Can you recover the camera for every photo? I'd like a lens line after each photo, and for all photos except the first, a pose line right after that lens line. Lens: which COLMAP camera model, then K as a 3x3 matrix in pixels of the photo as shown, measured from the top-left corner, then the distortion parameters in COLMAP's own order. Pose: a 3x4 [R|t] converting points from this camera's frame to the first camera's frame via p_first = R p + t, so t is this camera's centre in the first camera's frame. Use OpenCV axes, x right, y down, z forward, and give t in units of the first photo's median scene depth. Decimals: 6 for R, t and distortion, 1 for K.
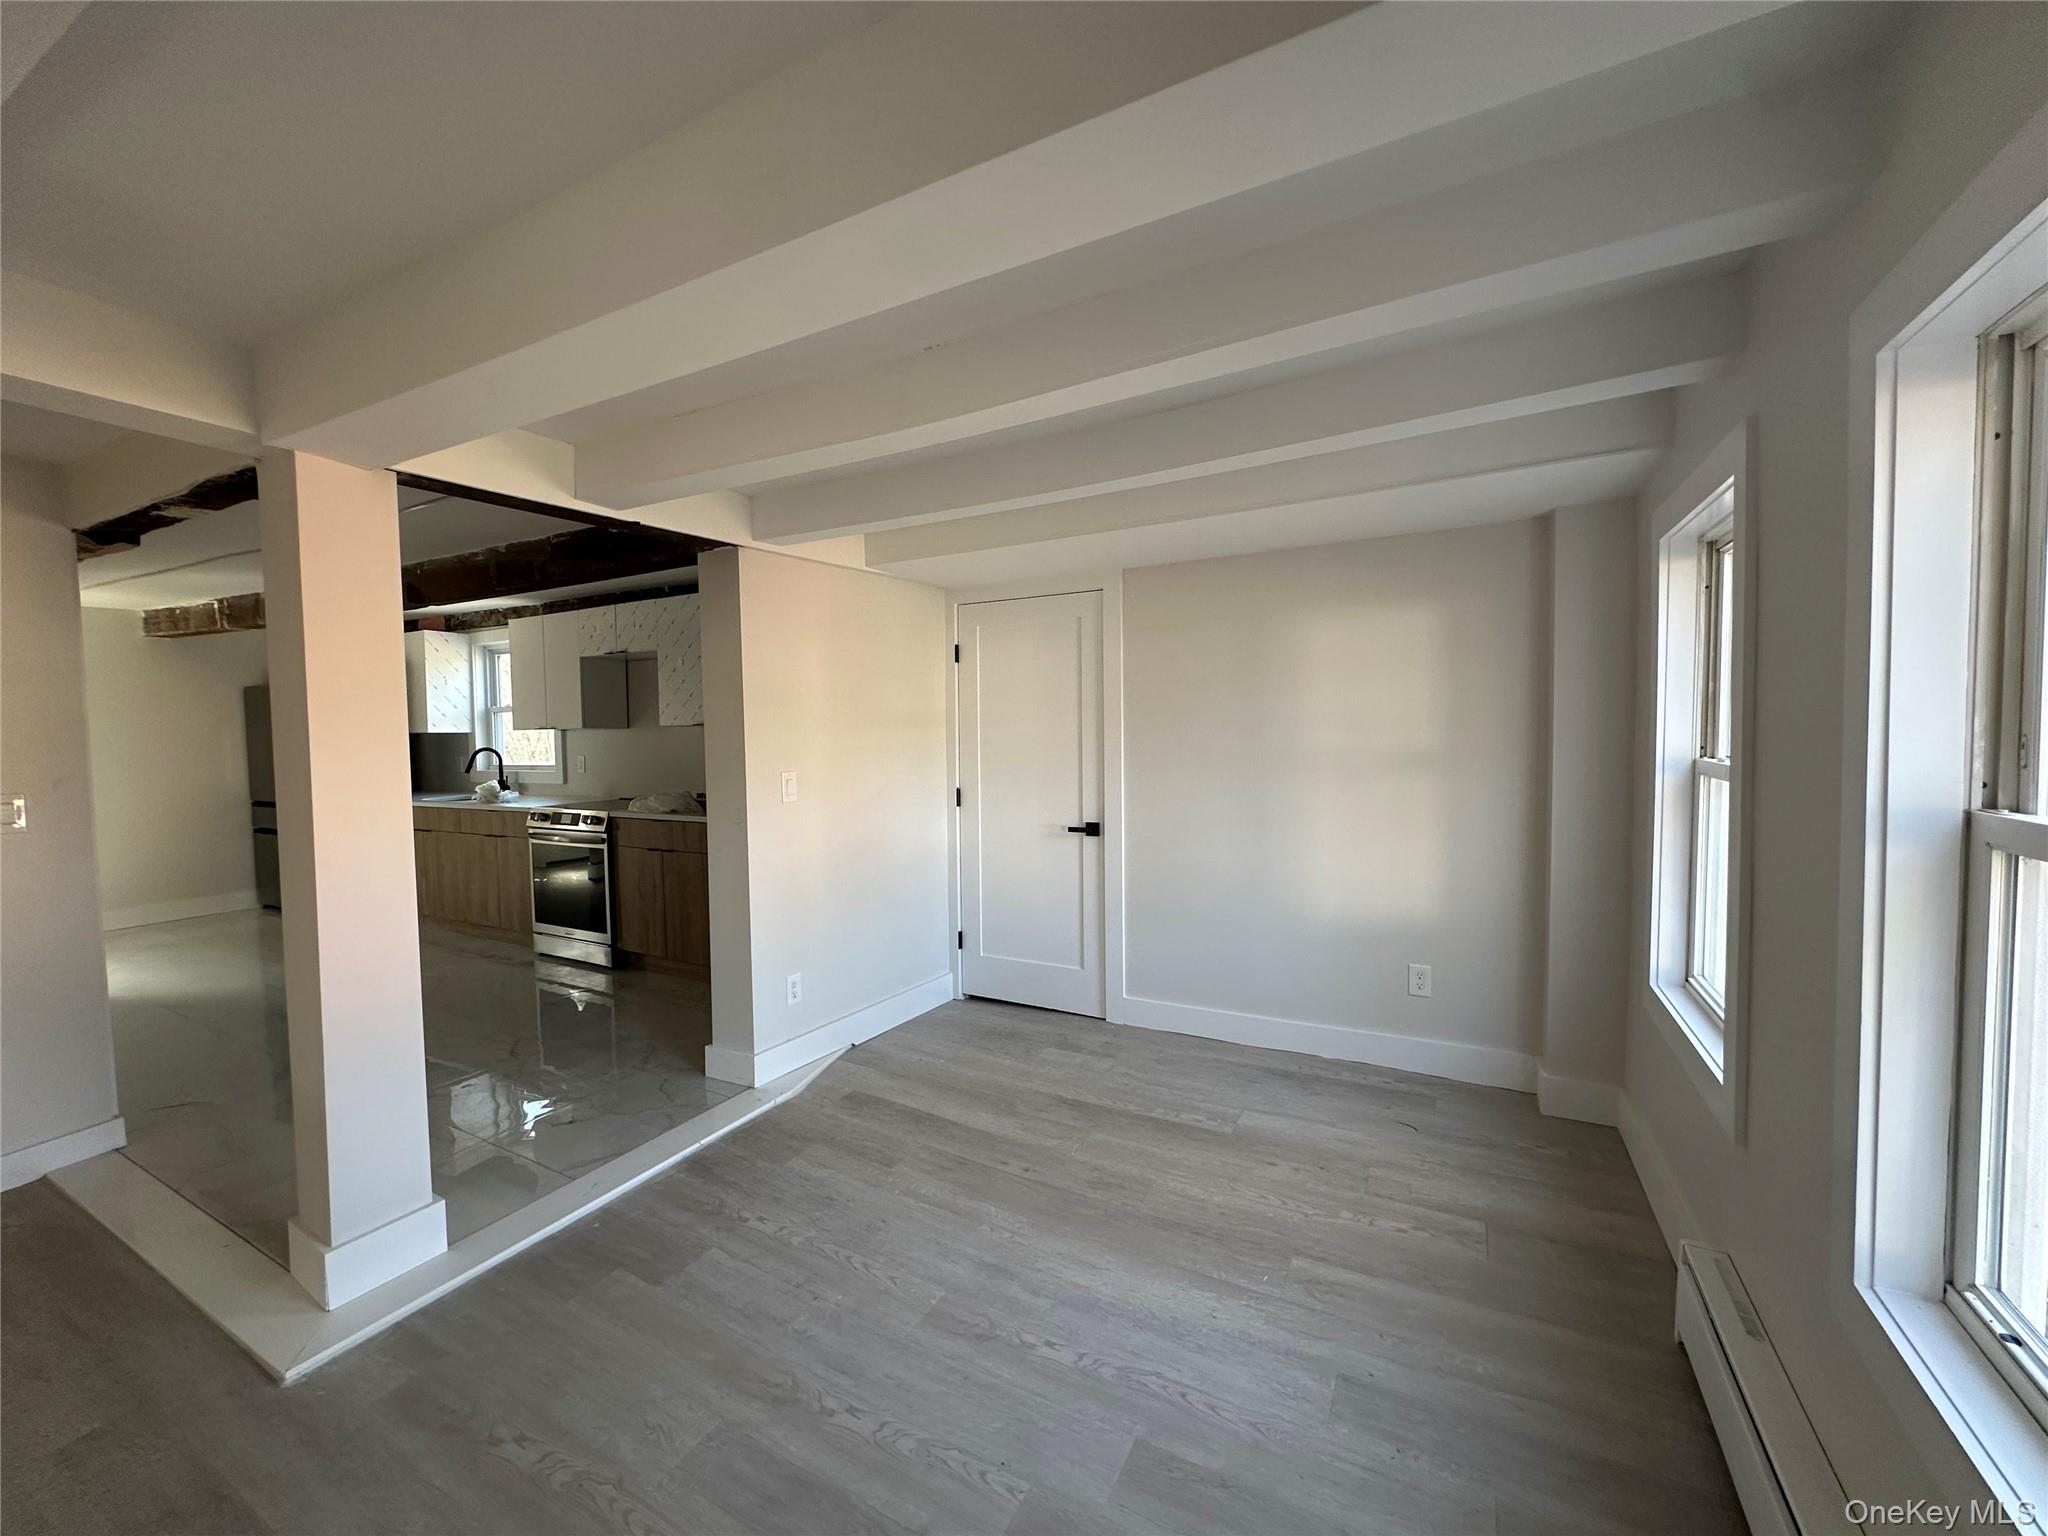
lens RADIAL K [[815.1, 0, 1021.0], [0, 815.1, 765.4], [0, 0, 1]] dist [-0.002485, 0.000944]
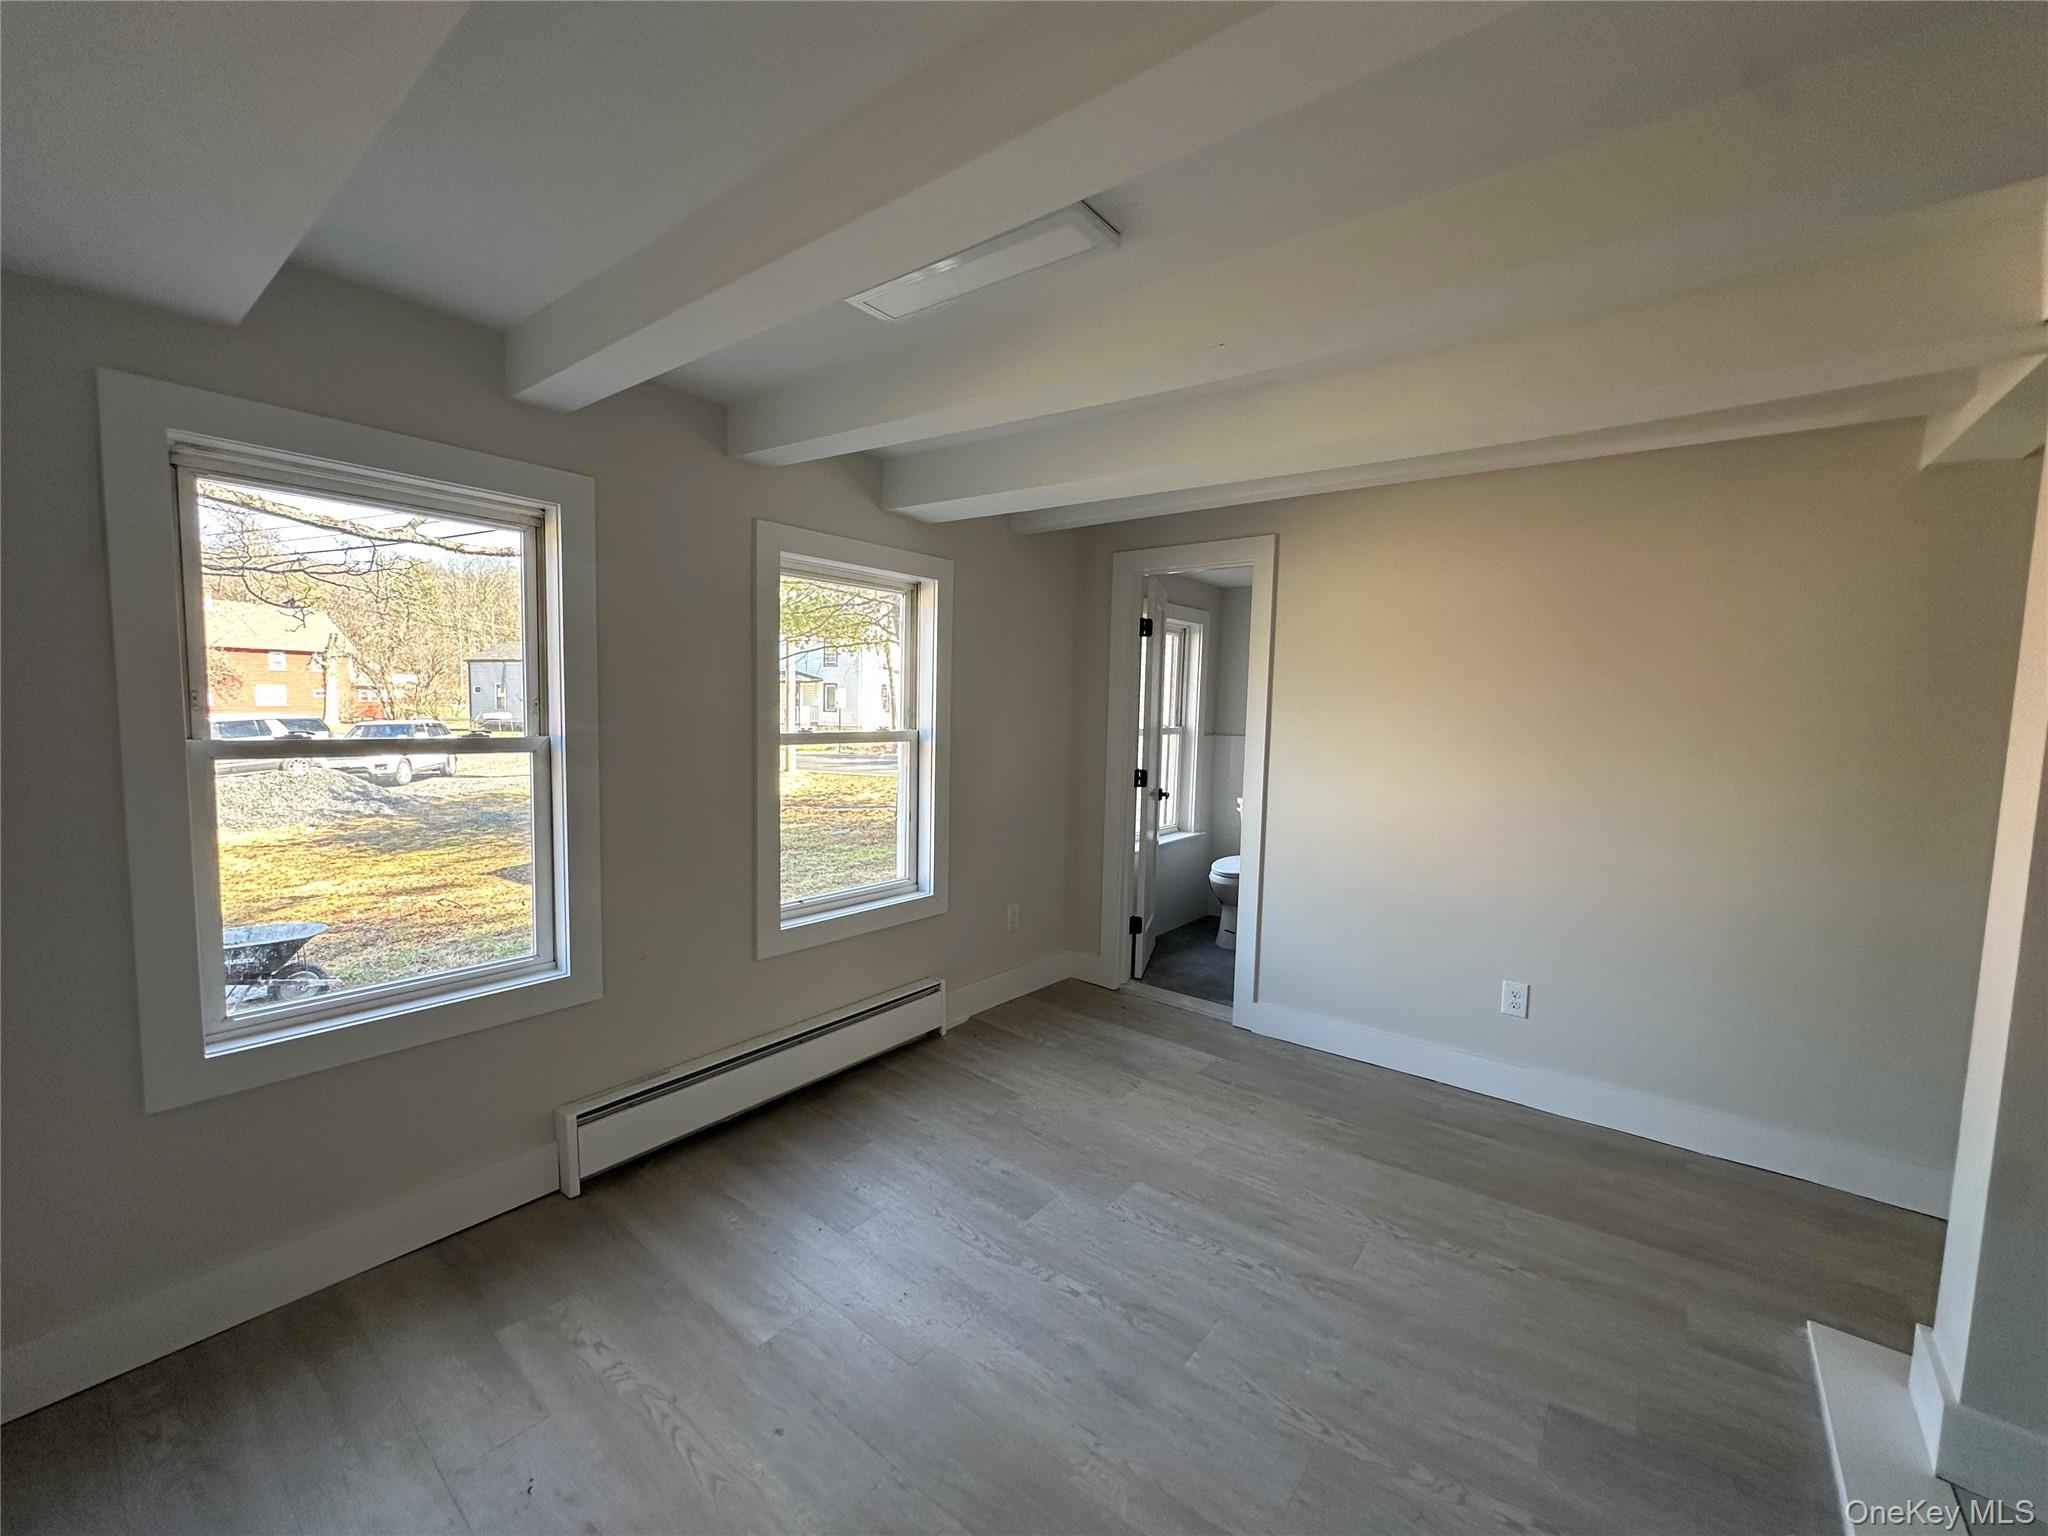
lens RADIAL K [[815.1, 0, 1021.0], [0, 815.1, 765.4], [0, 0, 1]] dist [-0.002485, 0.000944]
pose [[-0.983179, -0.015652, 0.181972, -0.050302], [0.006116, 0.992941, 0.118453, -0.056955], [-0.182541, 0.117574, -0.976143, 1.273292]]
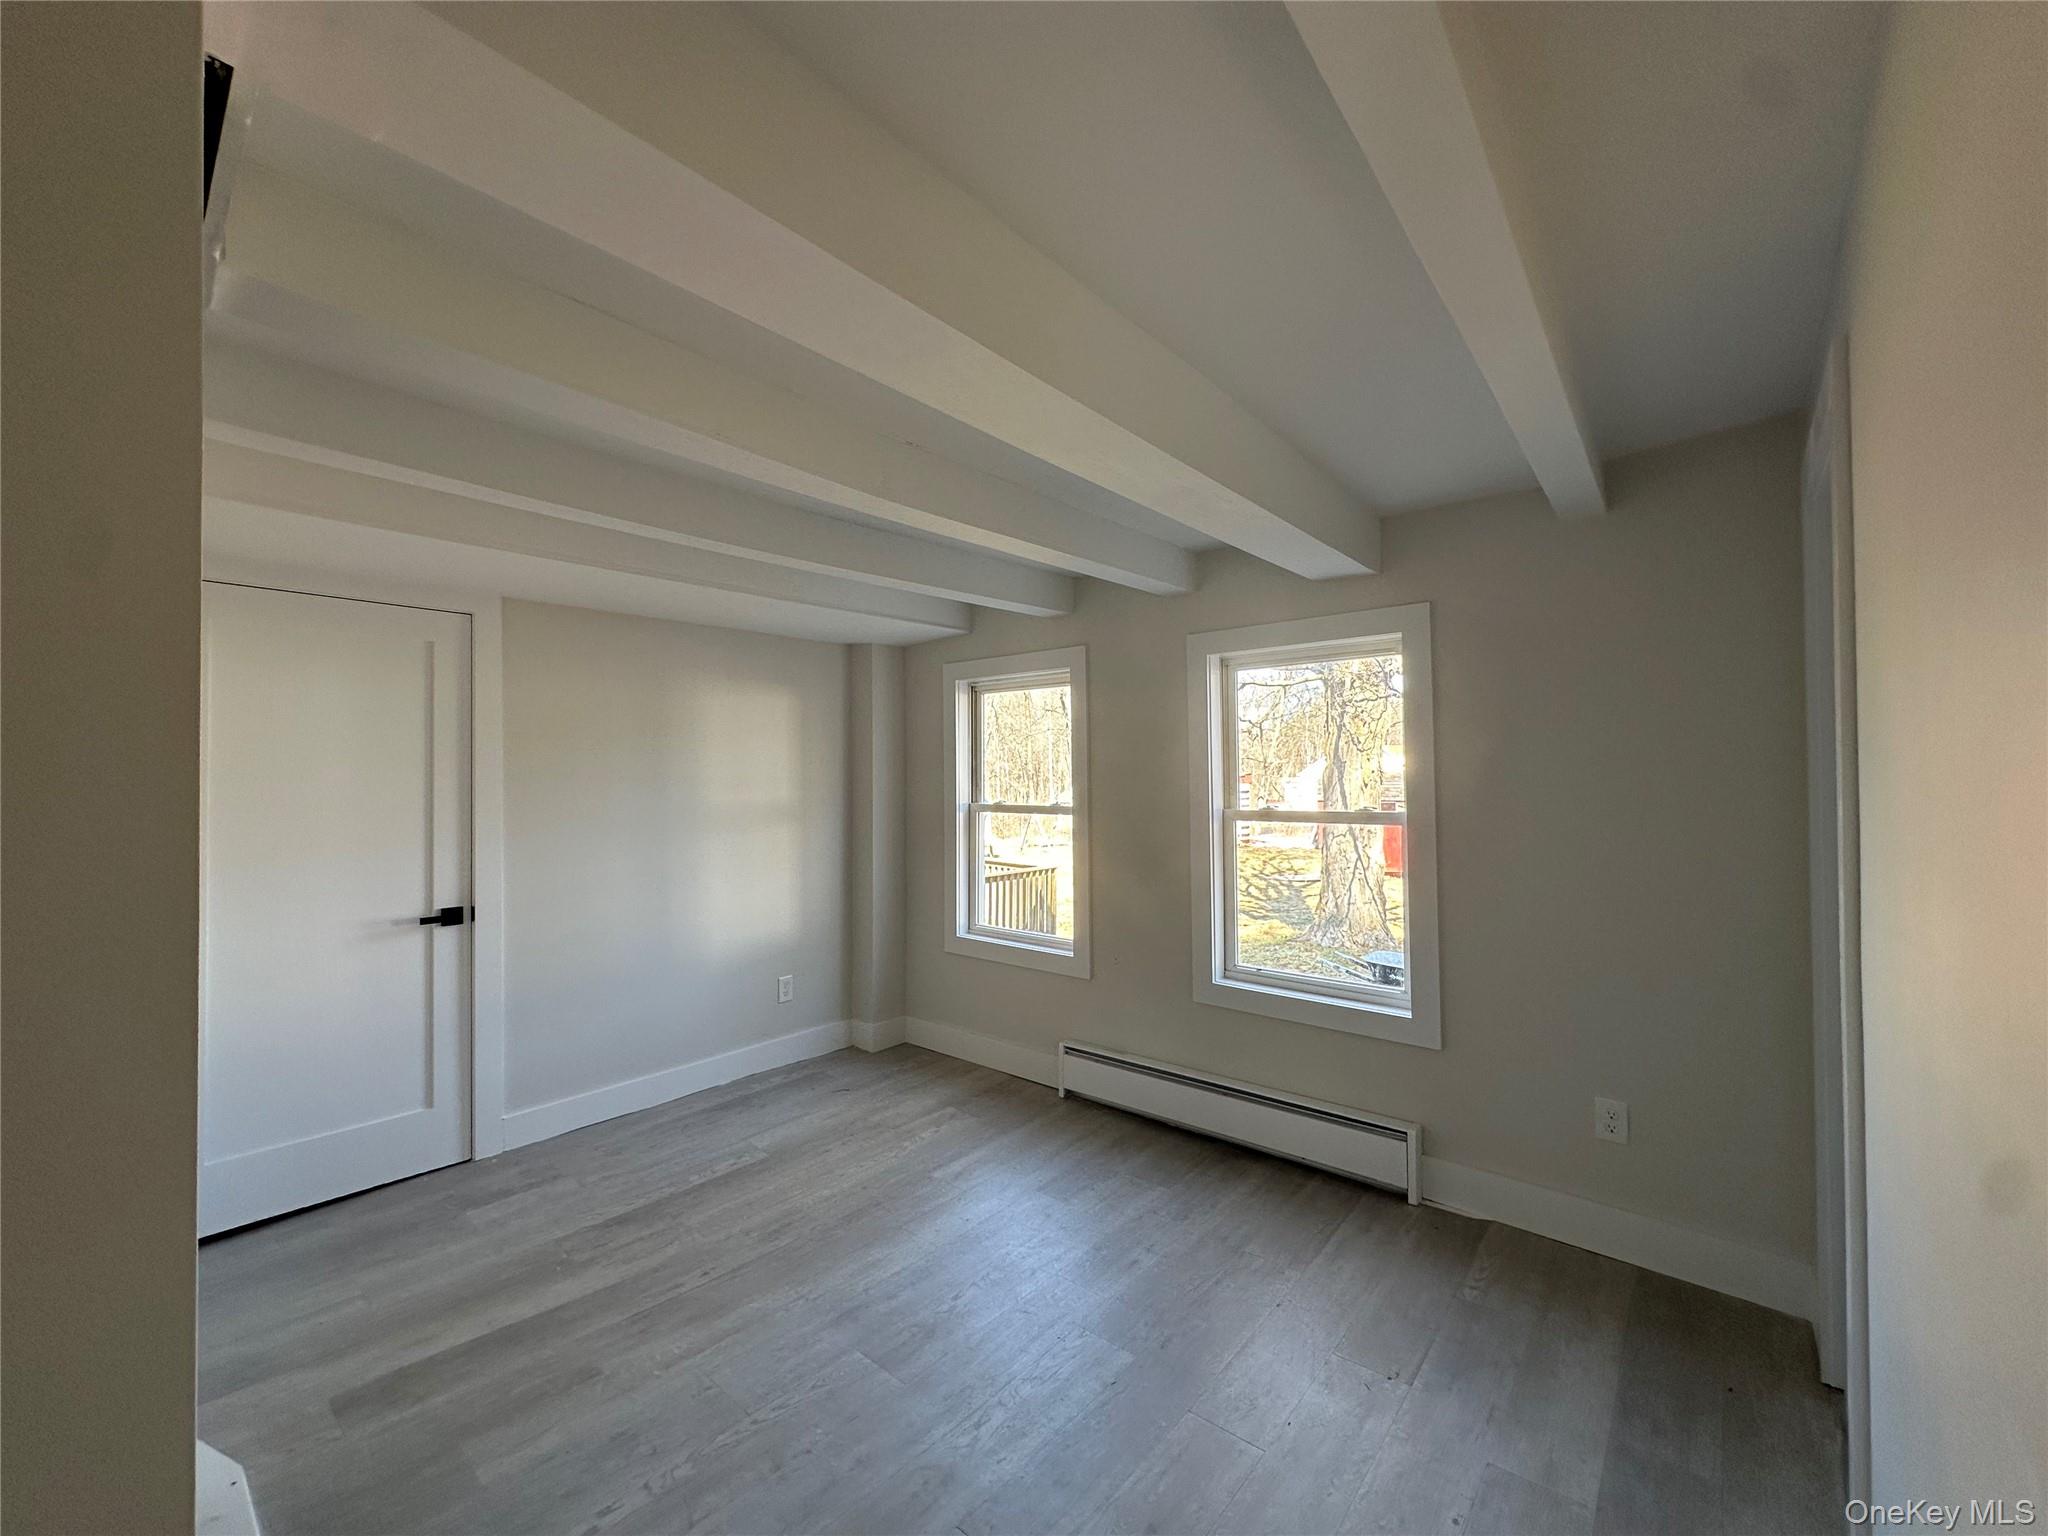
lens RADIAL K [[815.1, 0, 1021.0], [0, 815.1, 765.4], [0, 0, 1]] dist [-0.002485, 0.000944]
pose [[0.216572, 0.037001, 0.975565, -0.734356], [0.050346, 0.997529, -0.049010, 0.000937], [-0.974968, 0.059730, 0.214174, 0.395789]]
